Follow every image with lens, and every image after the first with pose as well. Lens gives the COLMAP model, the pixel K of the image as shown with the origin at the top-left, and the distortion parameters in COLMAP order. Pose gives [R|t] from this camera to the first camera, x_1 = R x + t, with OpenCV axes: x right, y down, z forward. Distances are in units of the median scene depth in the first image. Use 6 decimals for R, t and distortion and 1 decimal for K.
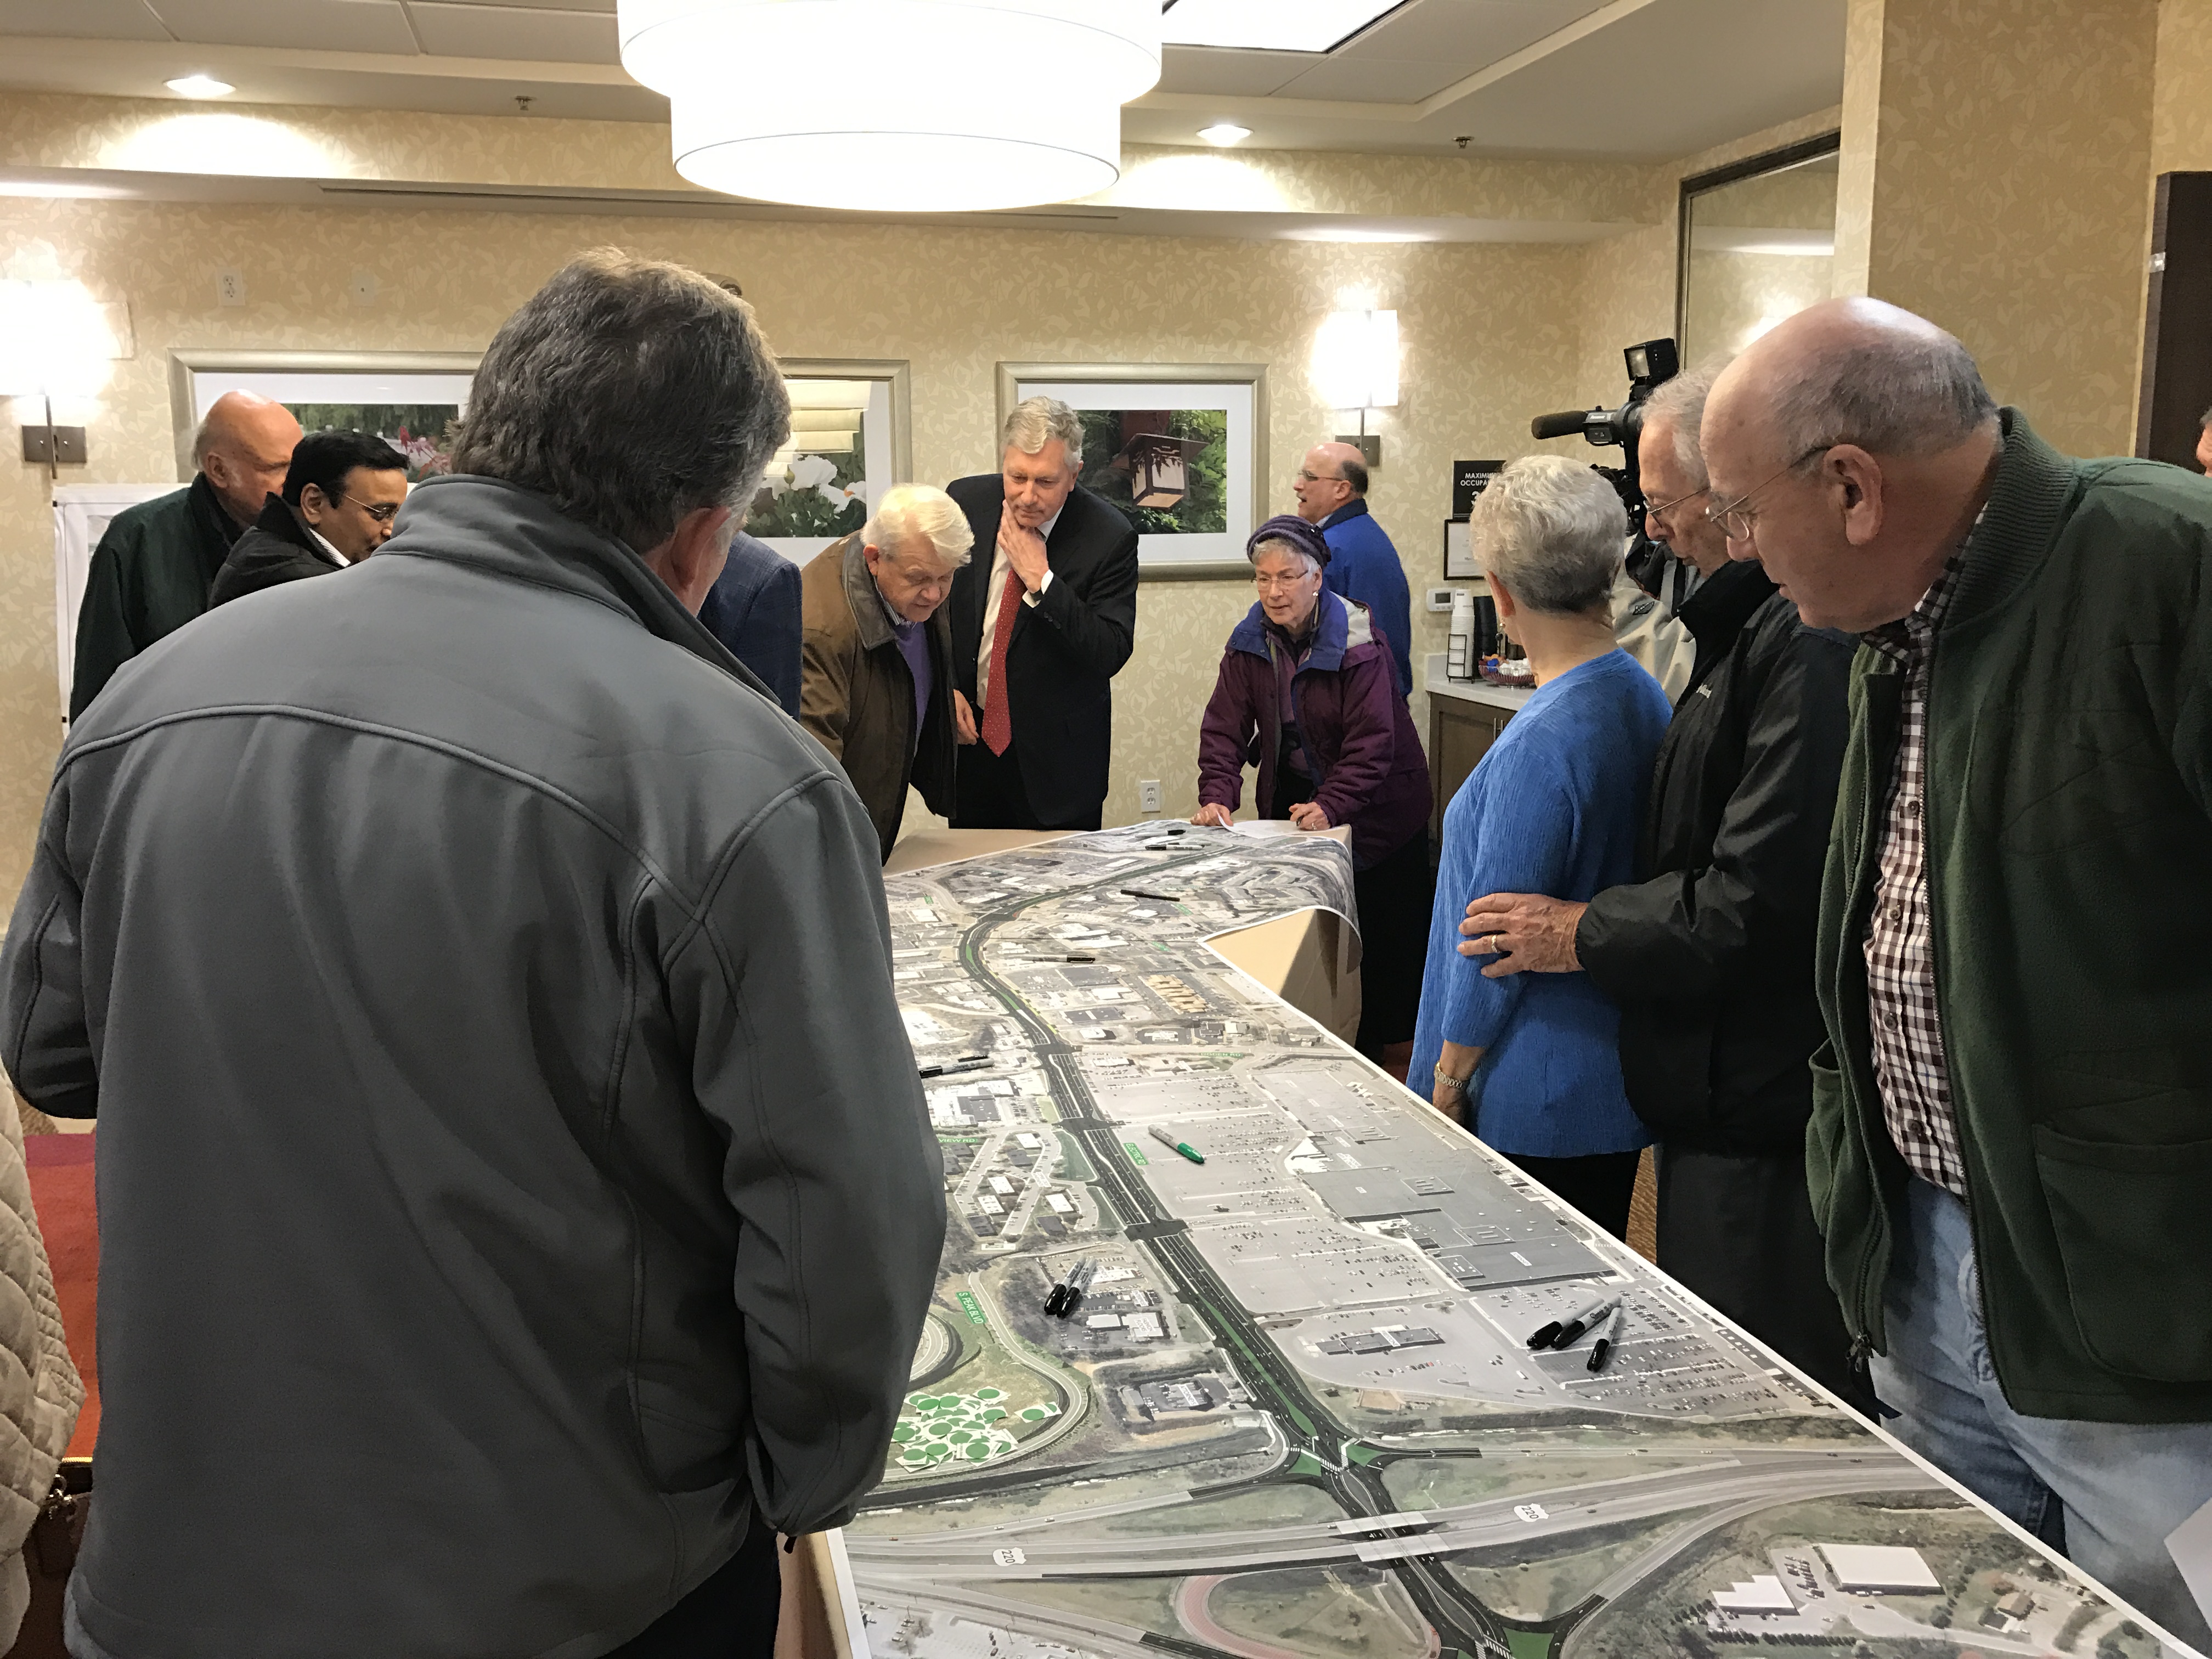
lens RADIAL K [[1815.4, 0, 1091.8], [0, 1815.4, 800.1], [0, 0, 1]] dist [0.030544, -0.030137]
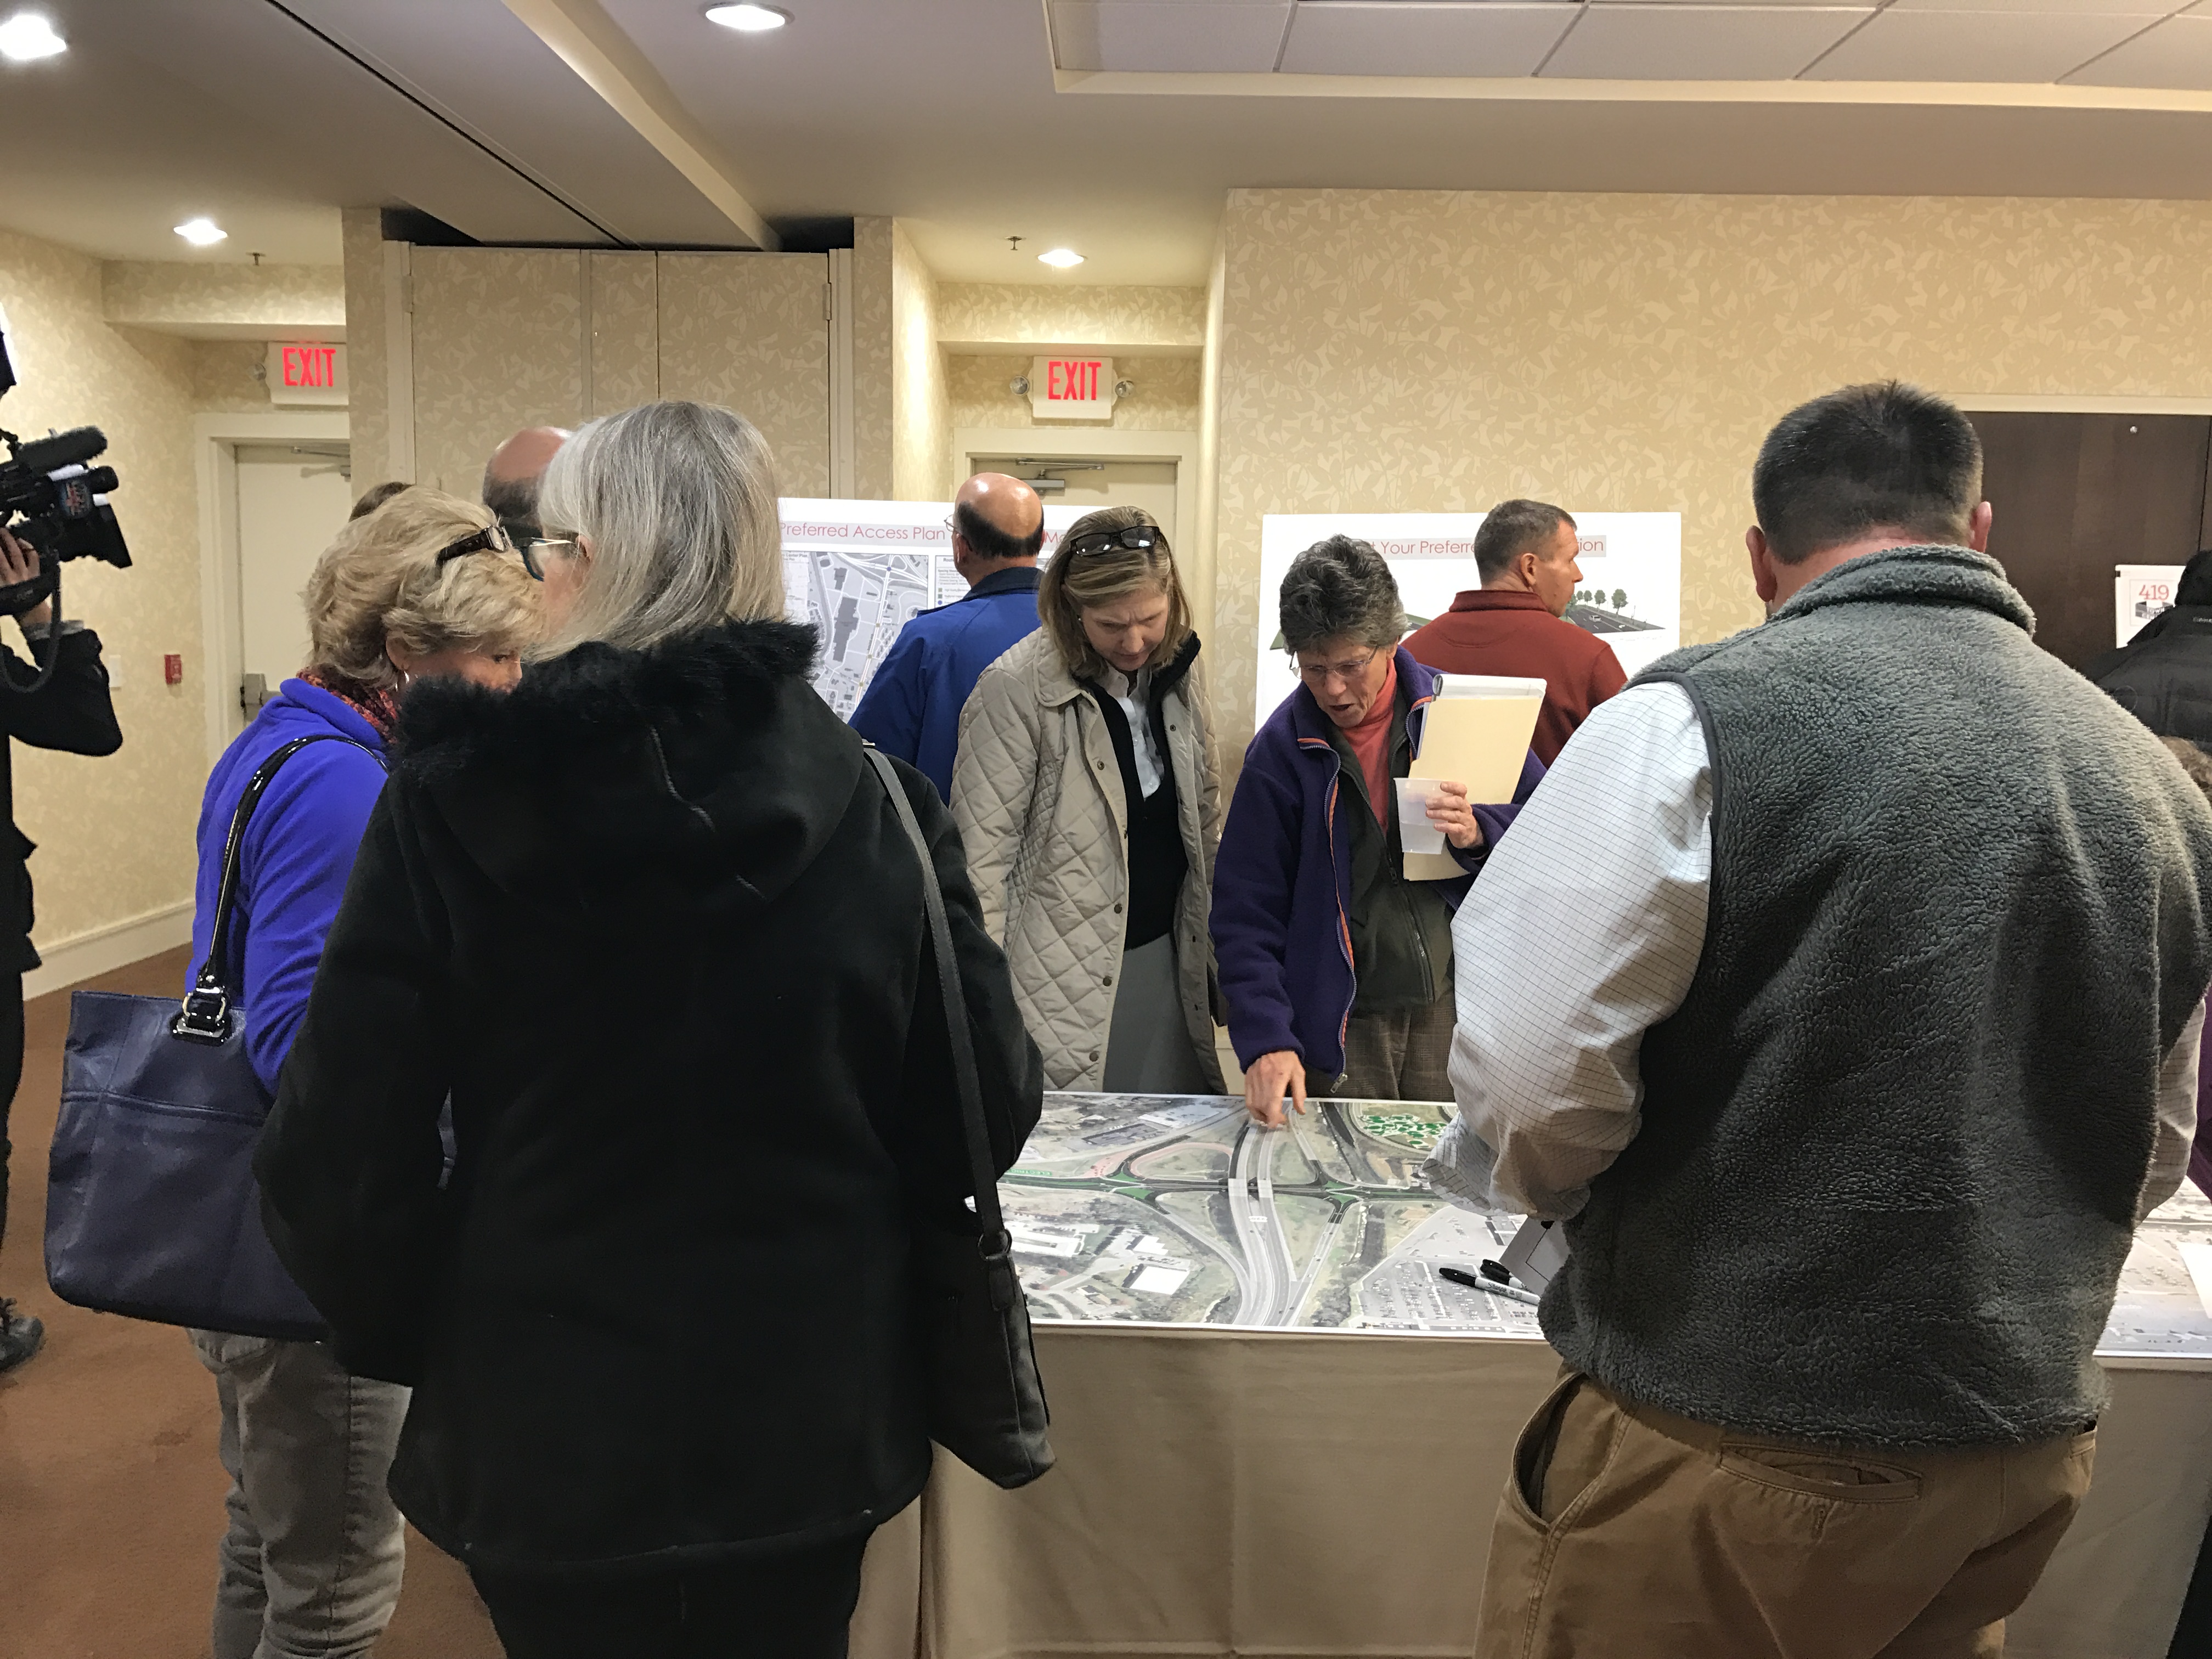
lens RADIAL K [[1815.4, 0, 1098.7], [0, 1815.4, 838.4], [0, 0, 1]] dist [0.030544, -0.030137]
pose [[-0.270253, 0.130342, -0.953926, 1.021412], [-0.168322, 0.969138, 0.180107, -0.117411], [0.947961, 0.209241, -0.239973, 0.680022]]
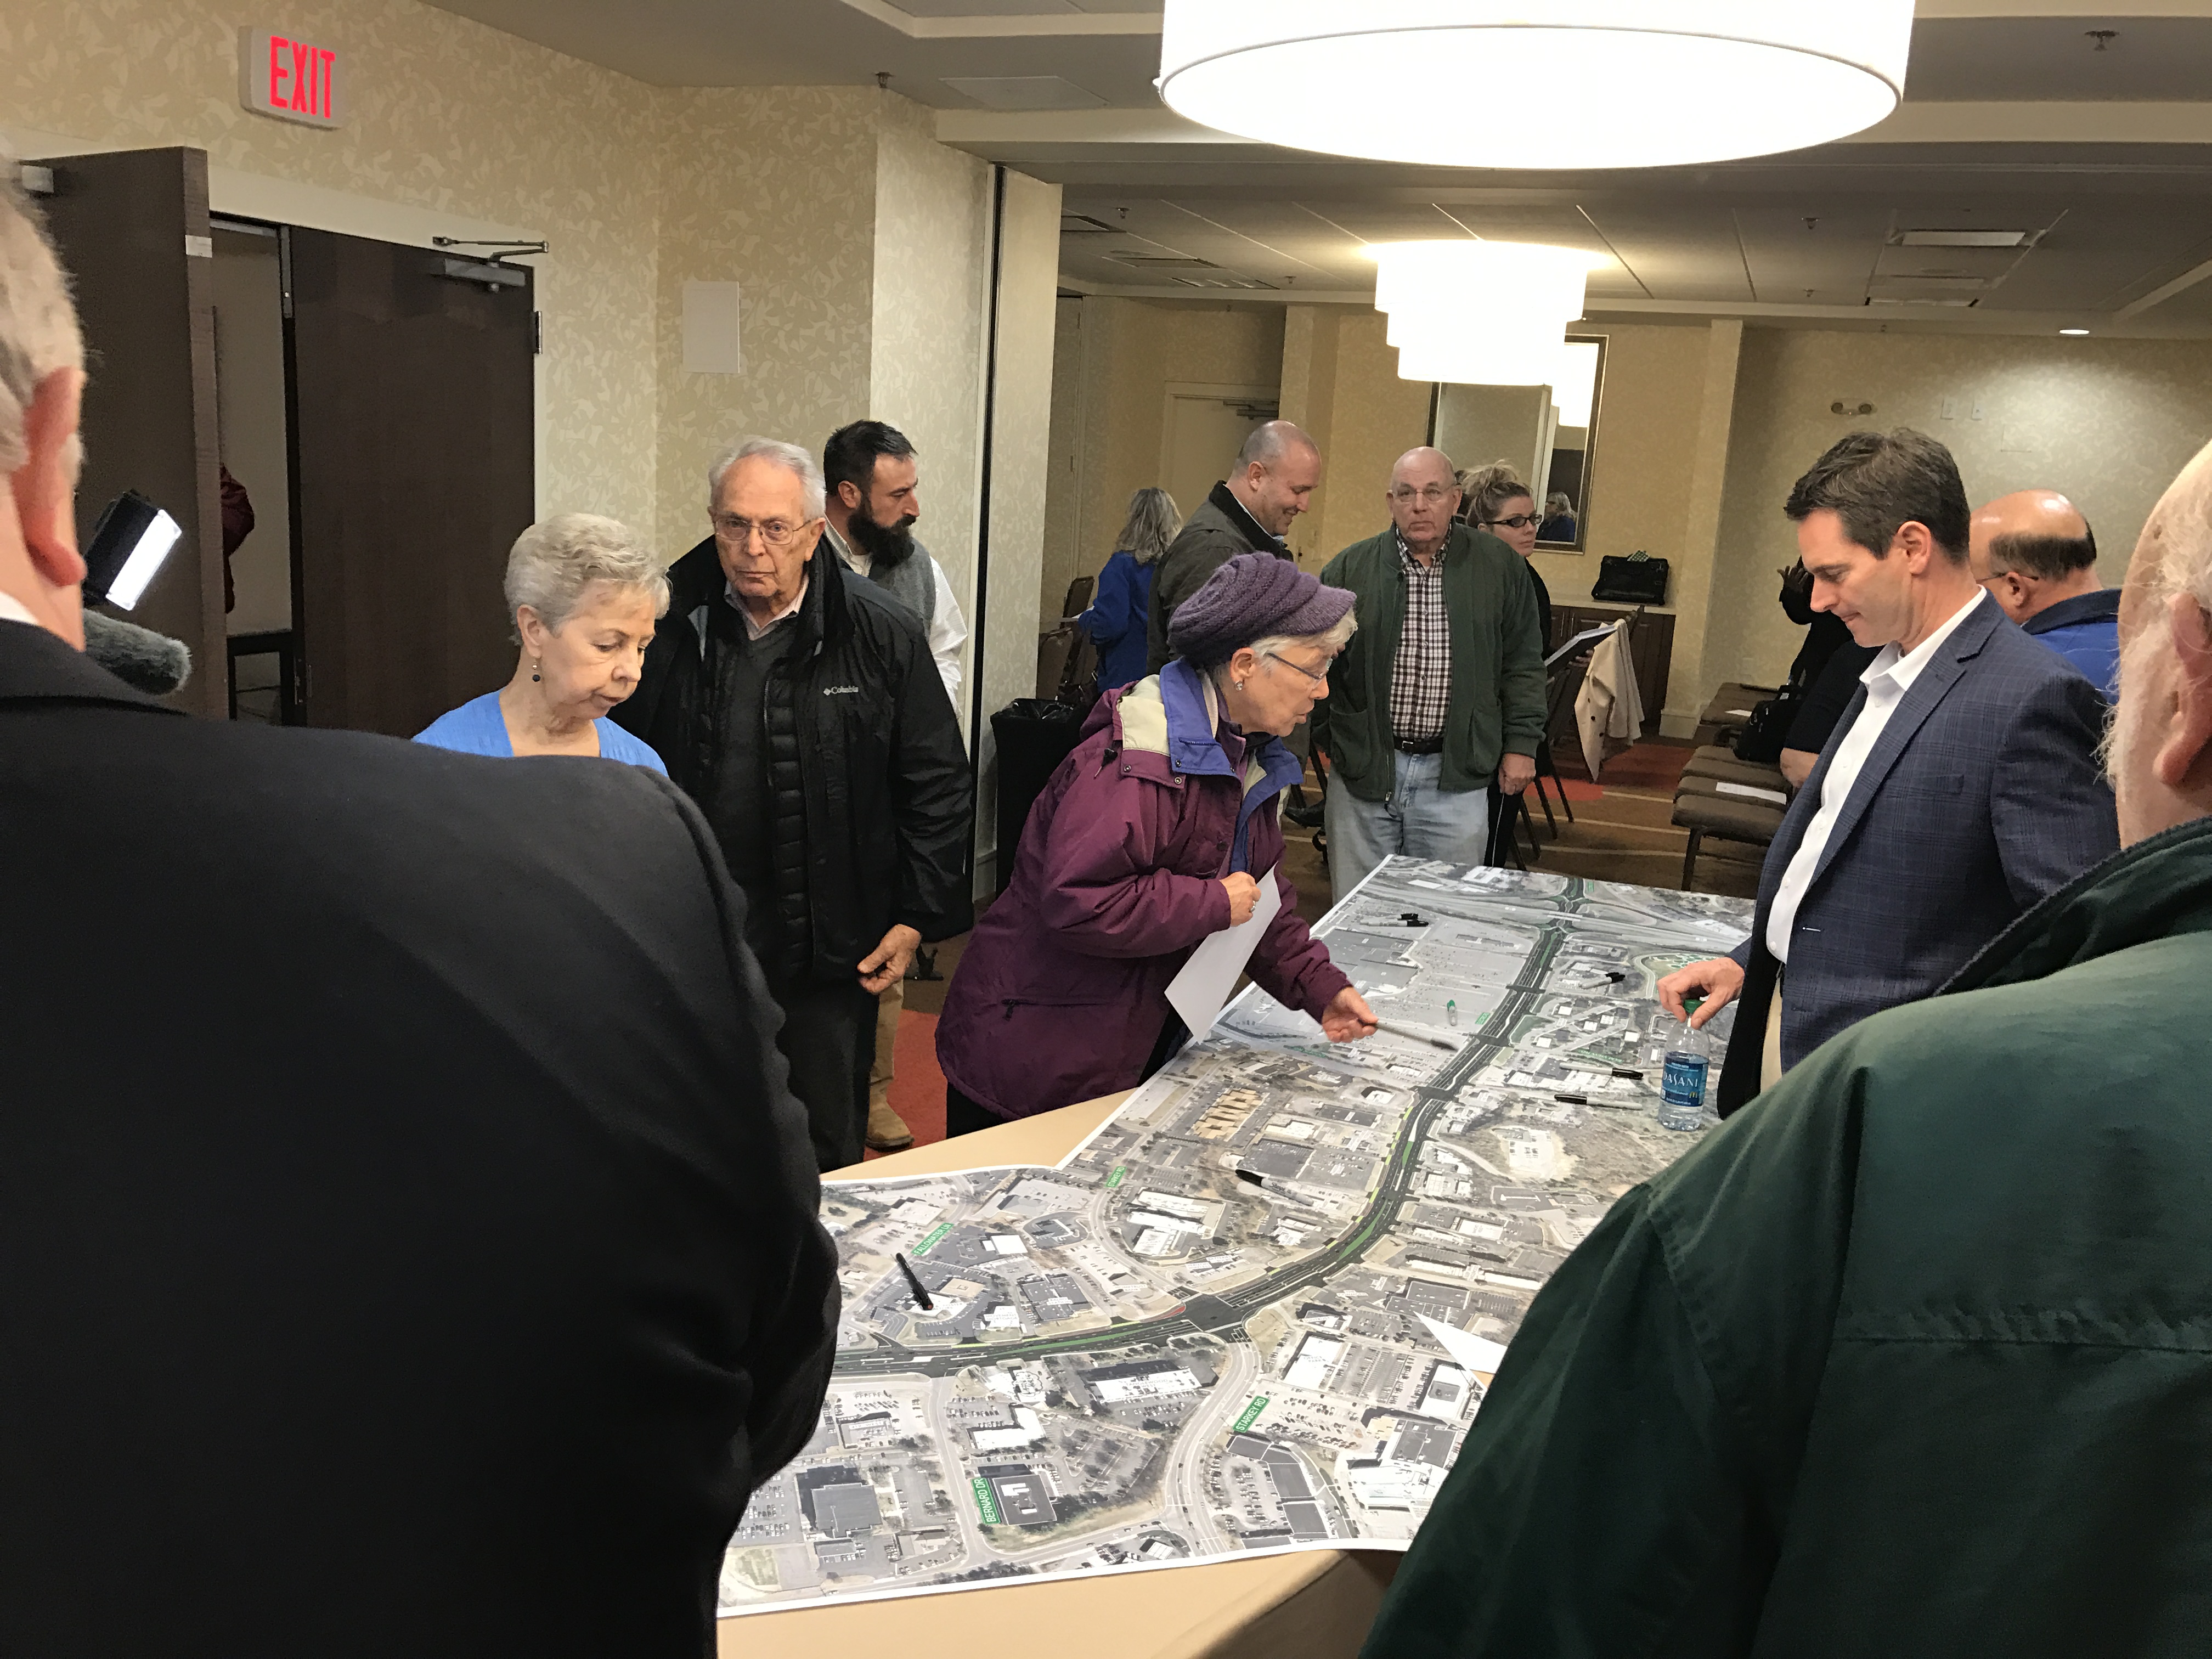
lens RADIAL K [[1815.4, 0, 1112.5], [0, 1815.4, 852.2], [0, 0, 1]] dist [0.030544, -0.030137]
pose [[-0.817742, -0.171771, 0.549356, -0.459607], [0.033130, 0.938803, 0.342857, -0.396640], [-0.574630, 0.298569, -0.762008, 2.015680]]
